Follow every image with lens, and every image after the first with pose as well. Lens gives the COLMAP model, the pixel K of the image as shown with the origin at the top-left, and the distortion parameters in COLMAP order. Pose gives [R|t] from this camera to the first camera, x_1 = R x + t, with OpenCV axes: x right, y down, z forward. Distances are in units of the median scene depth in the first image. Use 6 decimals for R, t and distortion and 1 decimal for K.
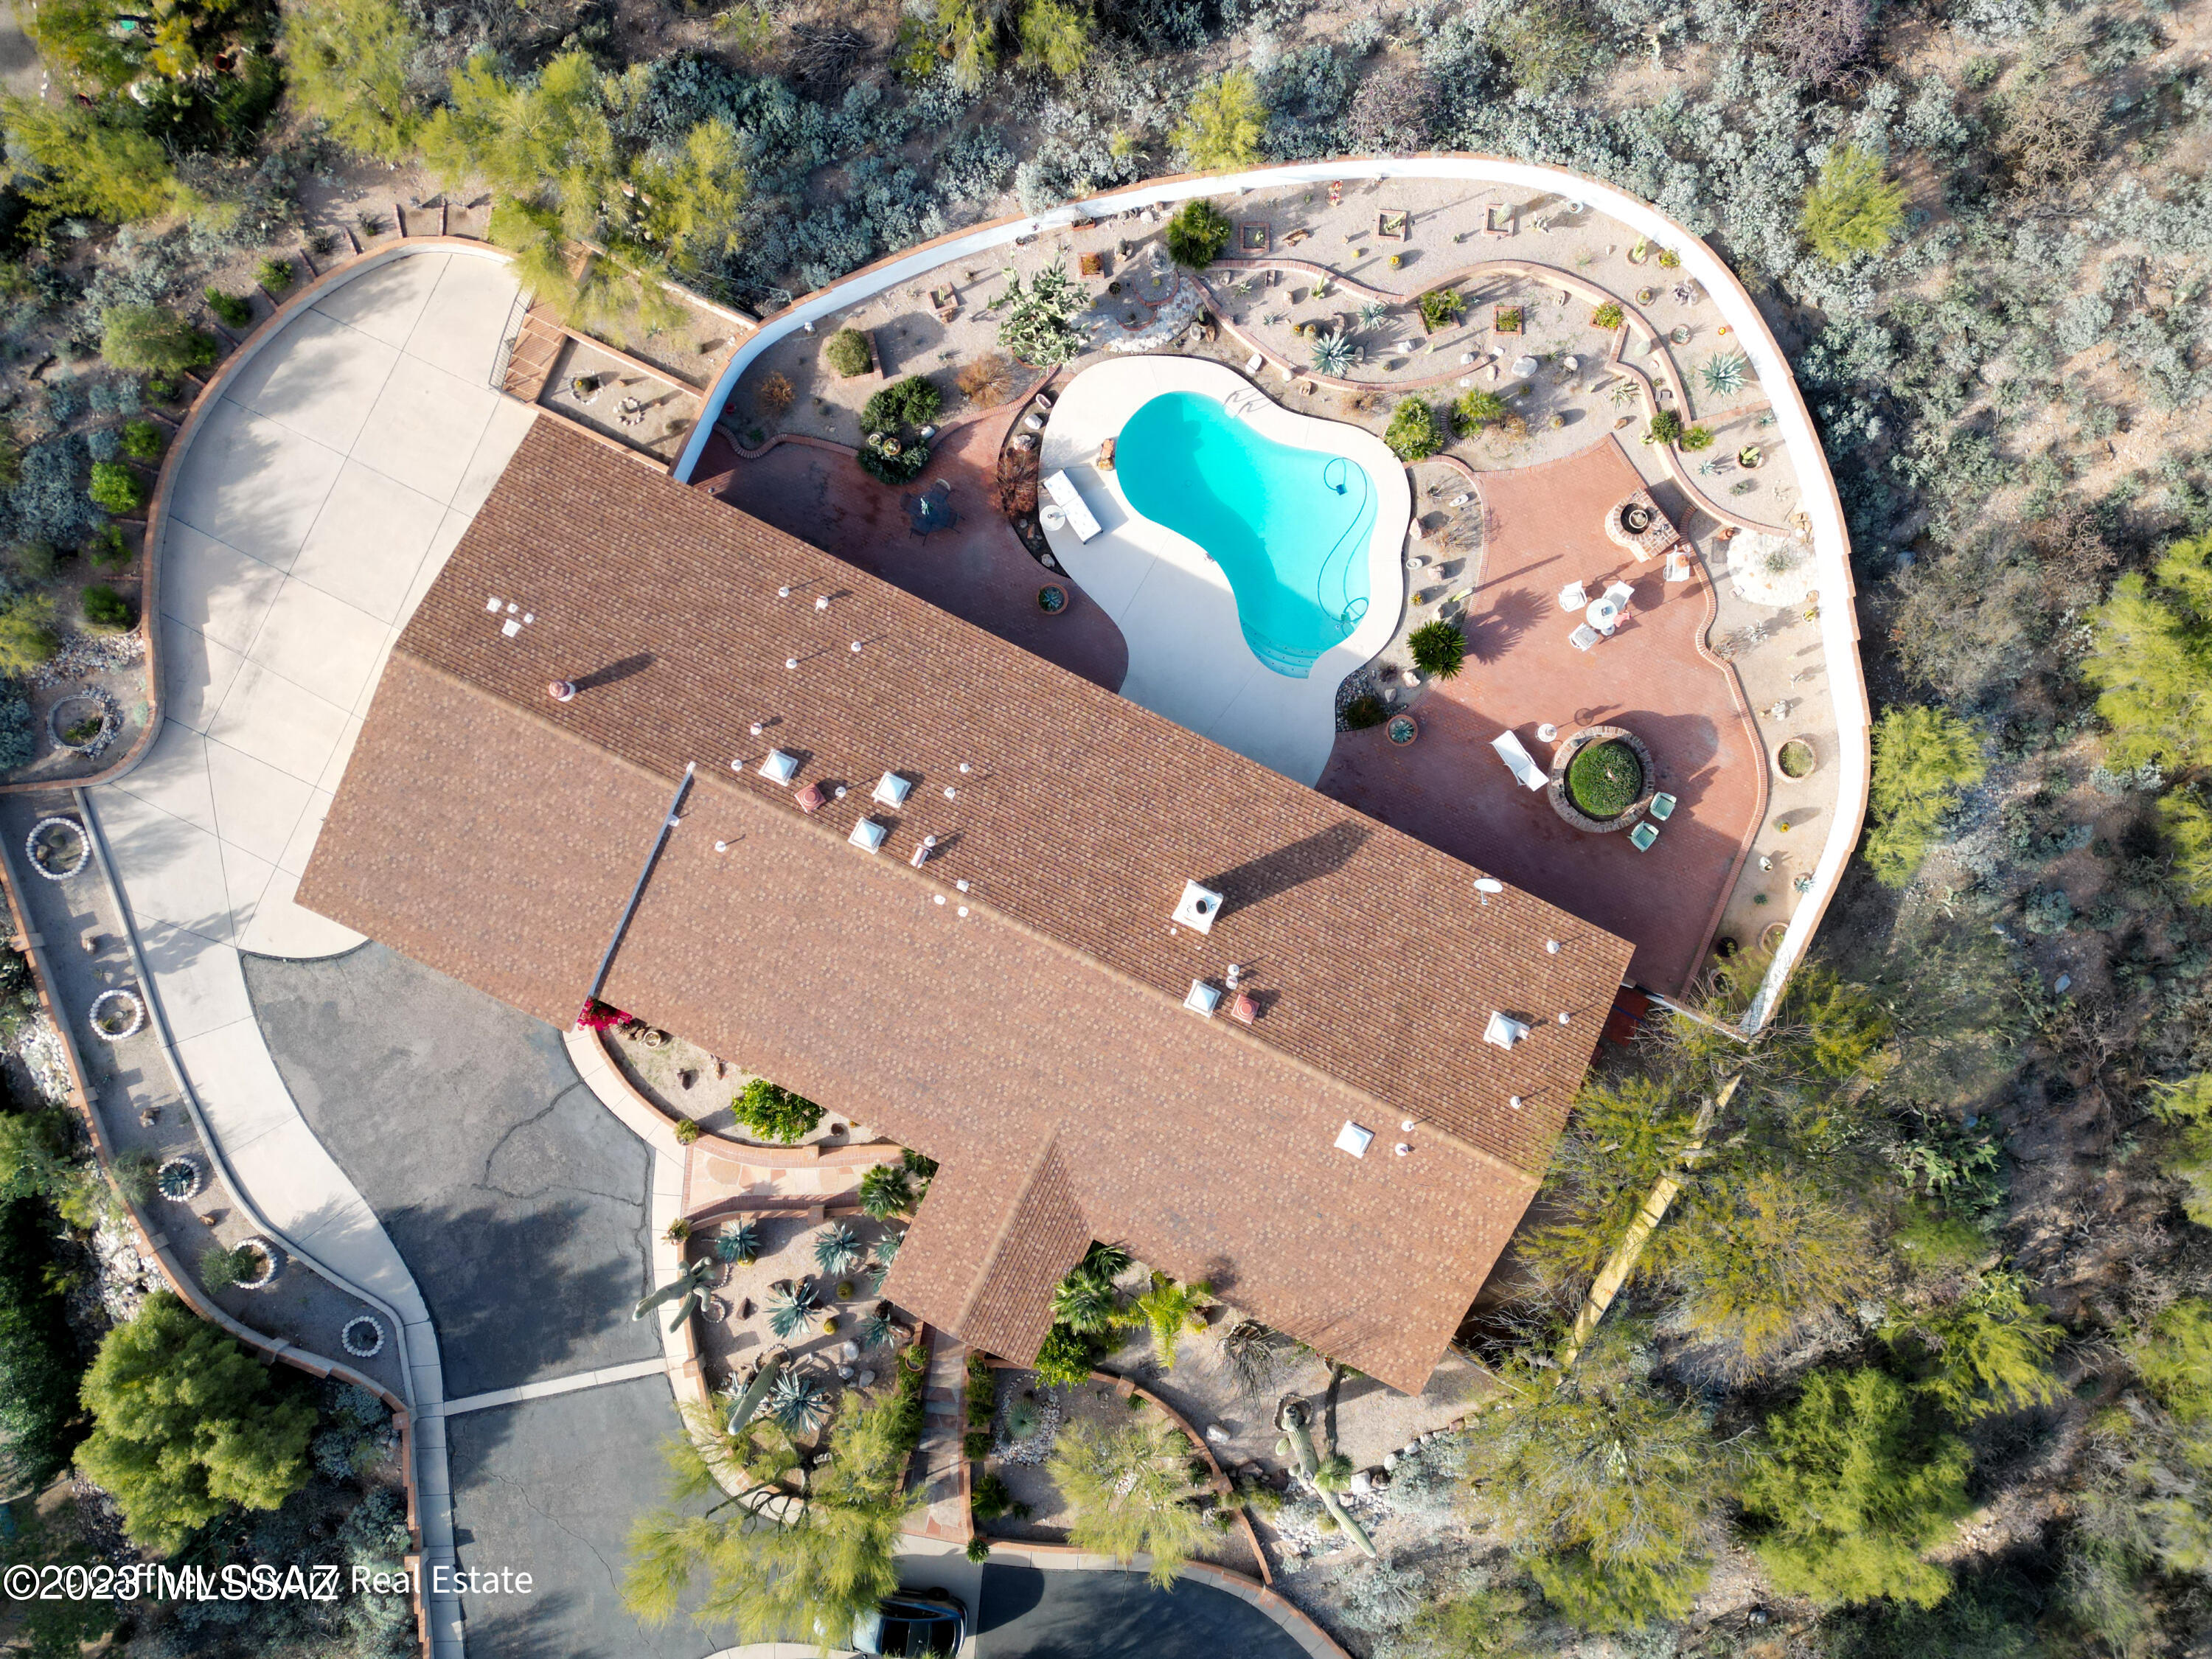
lens RADIAL K [[1550.9, 0, 1095.2], [0, 1550.9, 827.9], [0, 0, 1]] dist [0.090974, -0.078268]
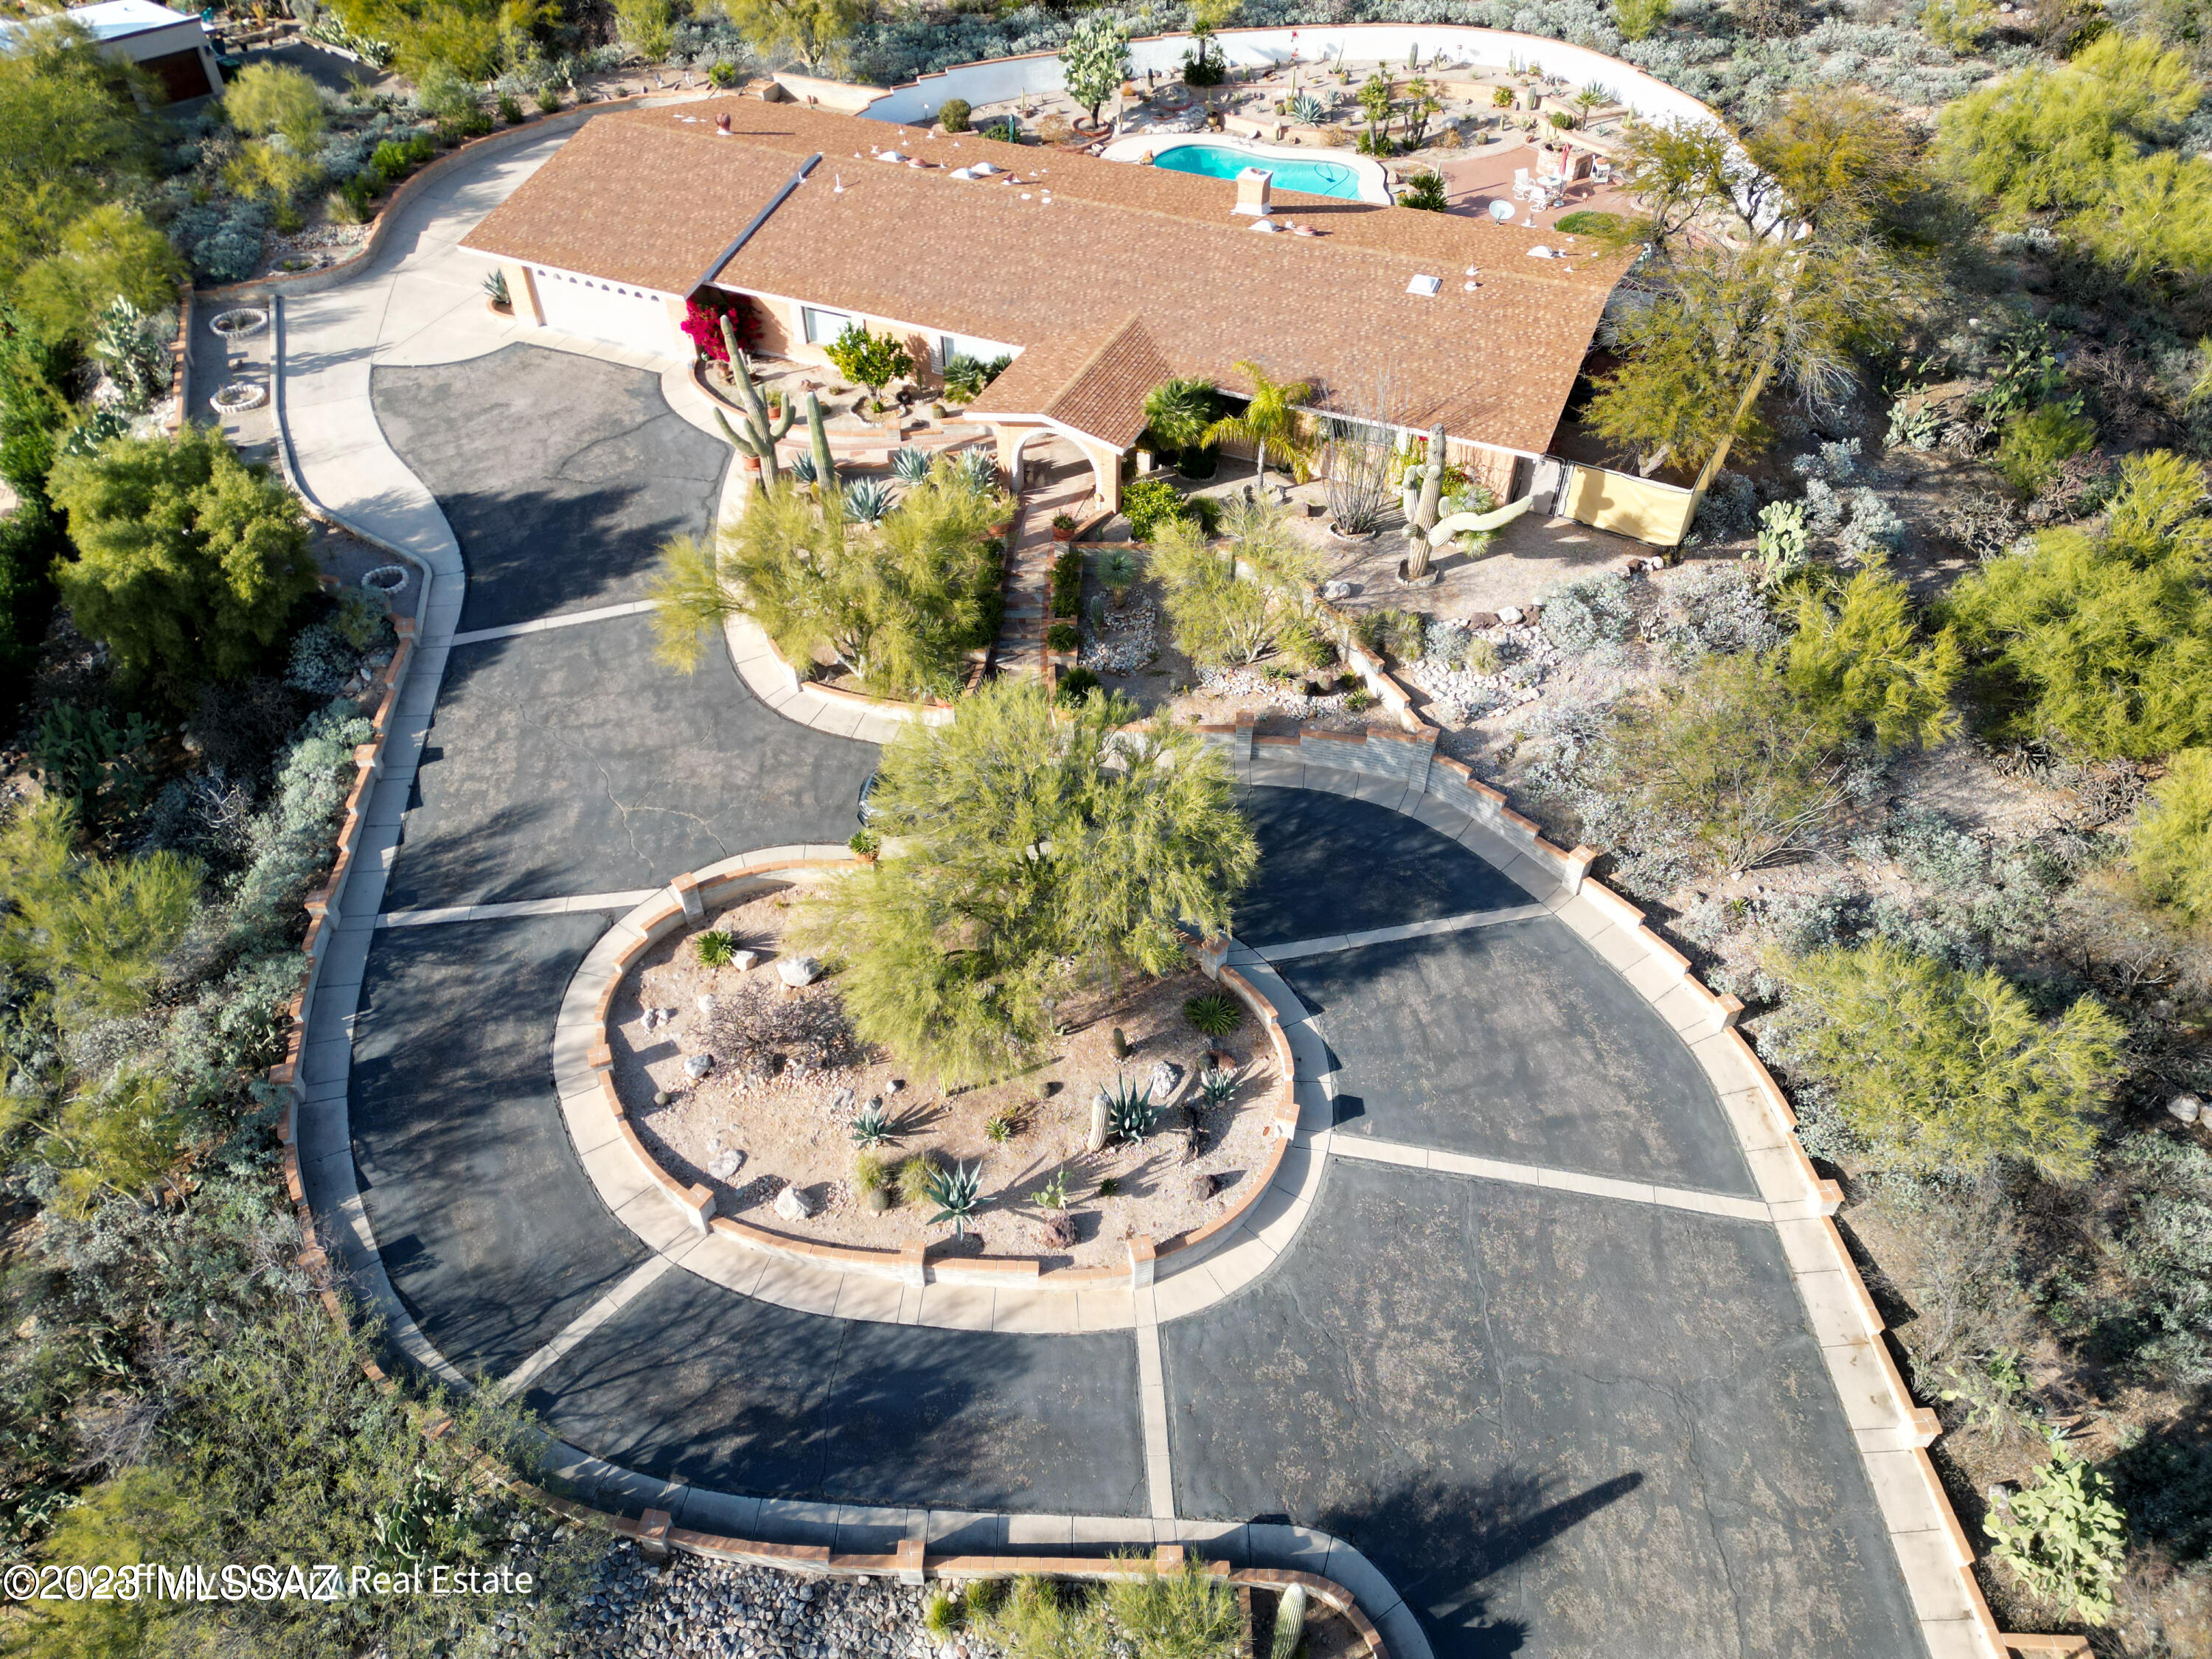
lens RADIAL K [[1550.9, 0, 1095.2], [0, 1550.9, 827.9], [0, 0, 1]] dist [0.090974, -0.078268]
pose [[0.999418, -0.029406, 0.017301, -0.076920], [0.032845, 0.692037, -0.721115, 1.114812], [0.009232, 0.721263, 0.692600, 0.493006]]
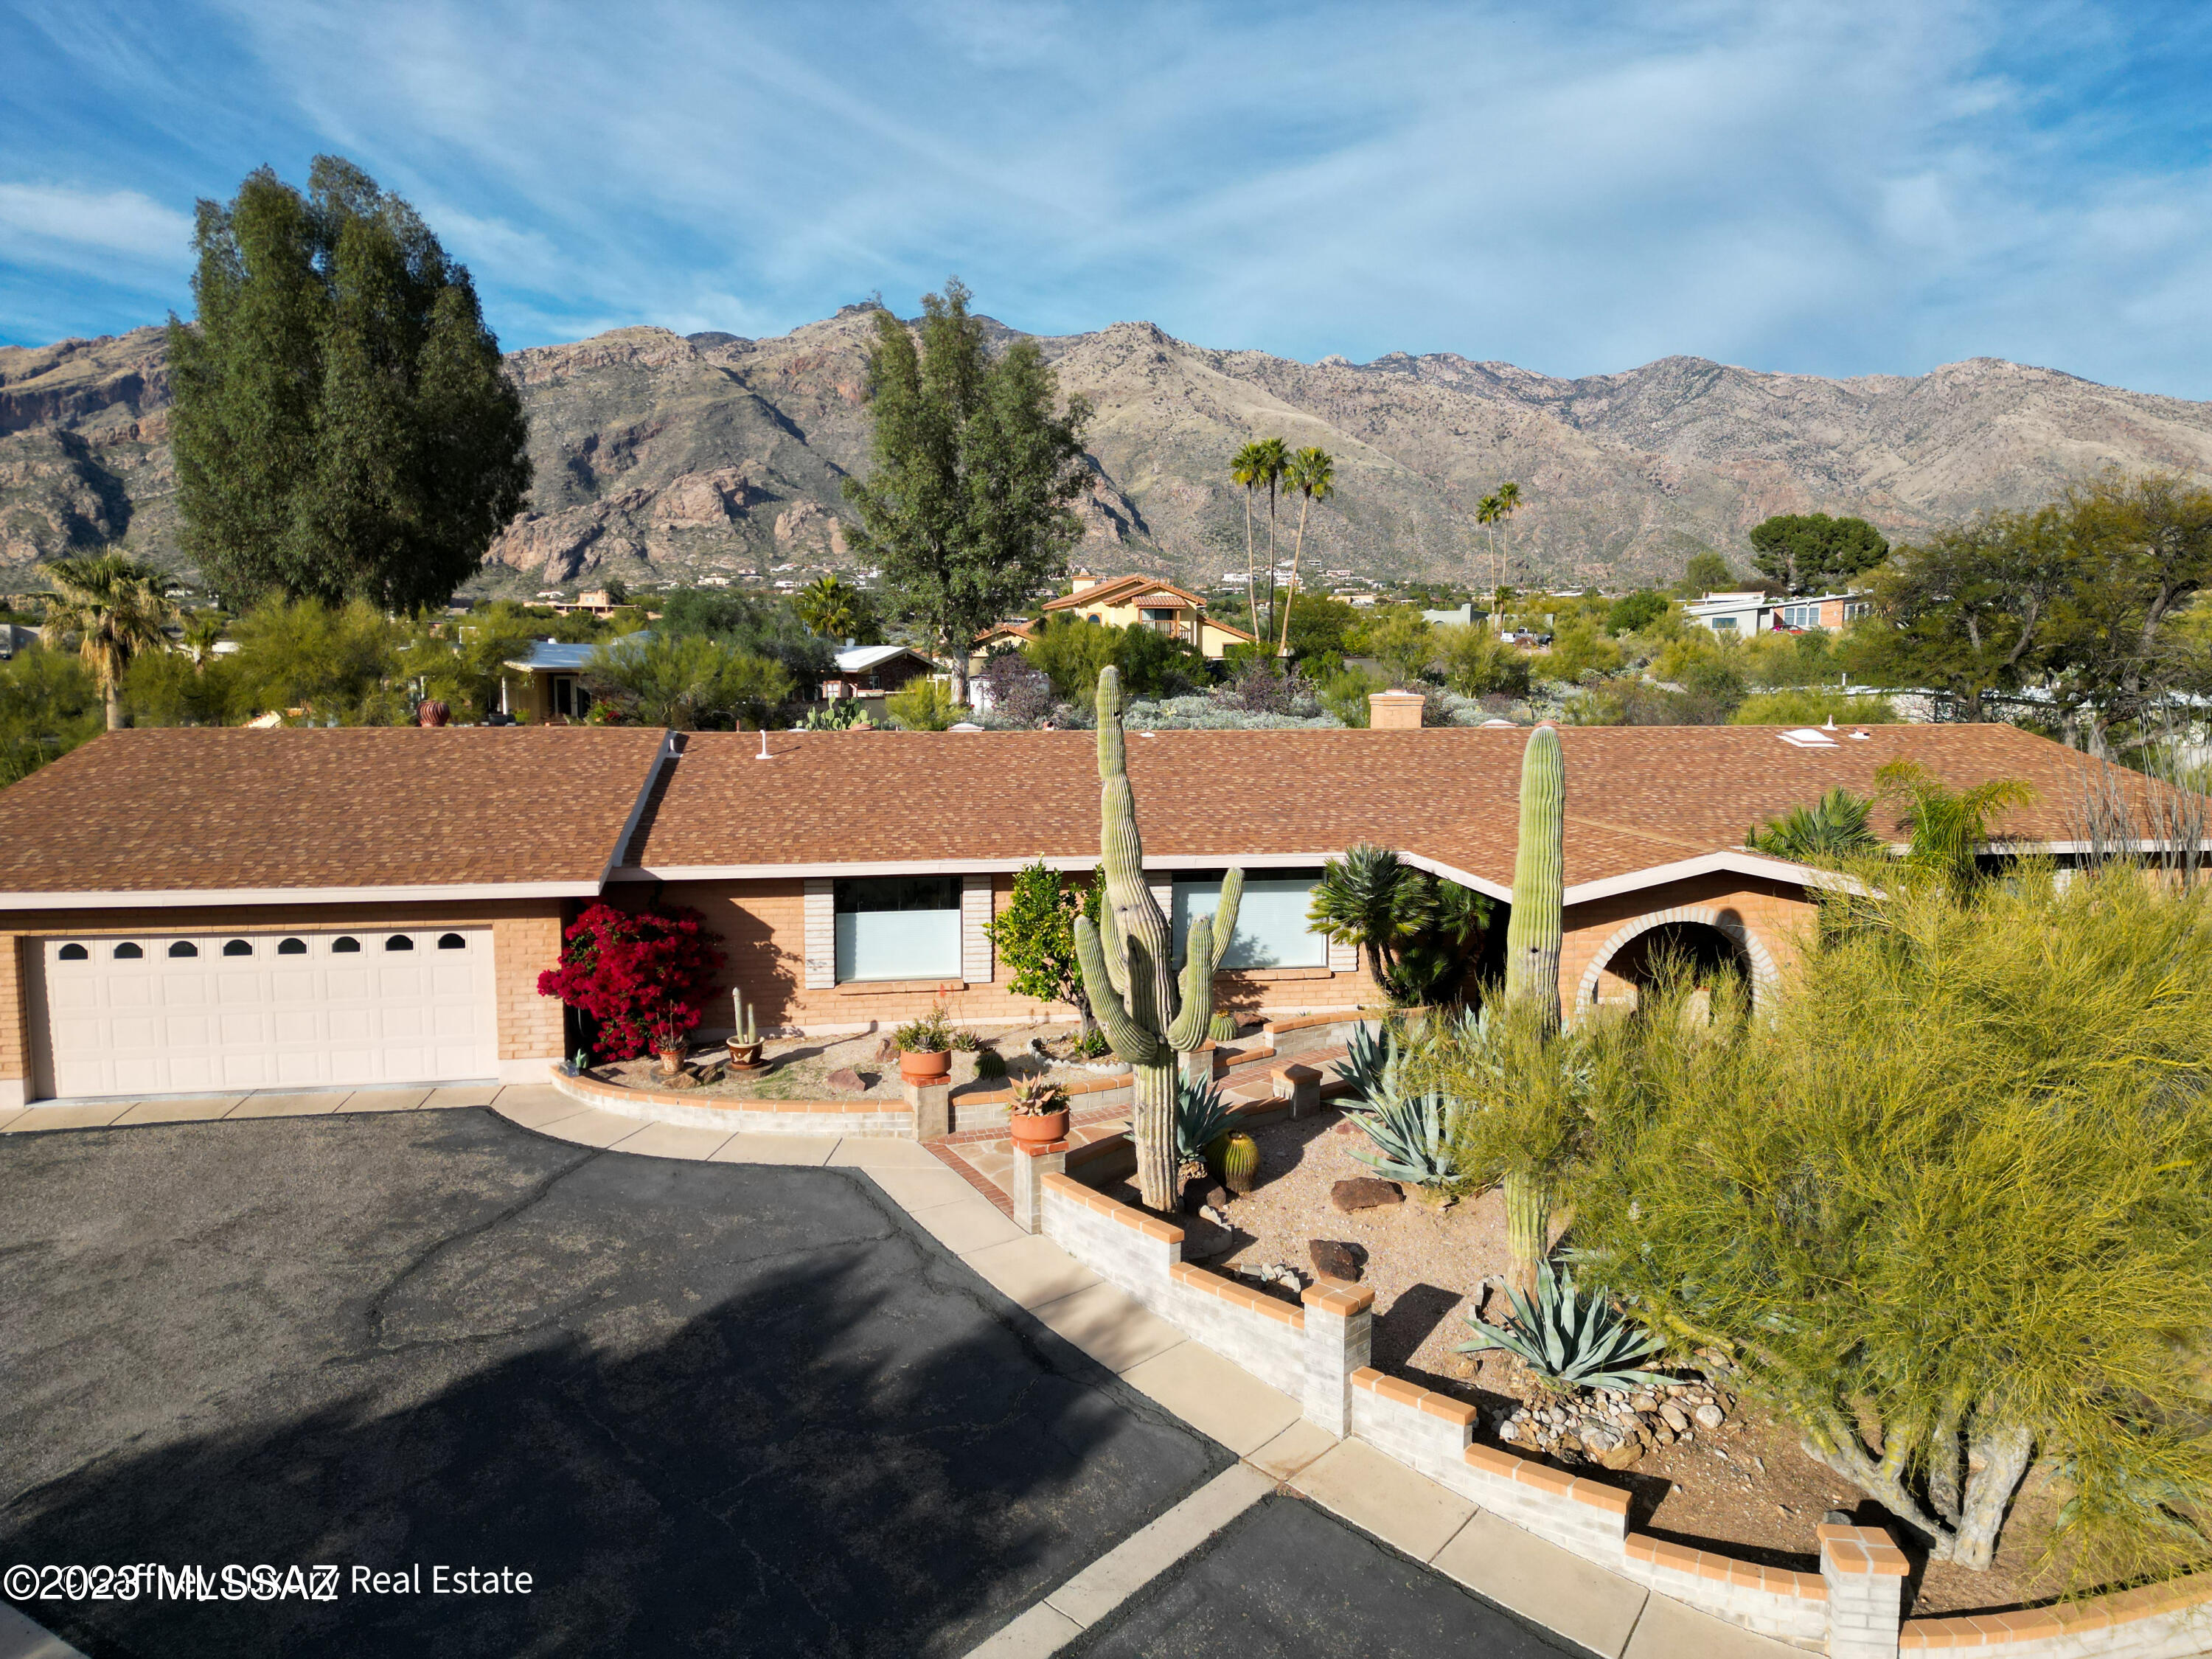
lens RADIAL K [[1549.4, 0, 1106.0], [0, 1549.4, 829.5], [0, 0, 1]] dist [0.088130, -0.092535]
pose [[0.815993, -0.066634, 0.574209, -0.447563], [0.578033, 0.104085, -0.809348, 0.539335], [-0.005836, 0.992334, 0.123449, 0.885821]]
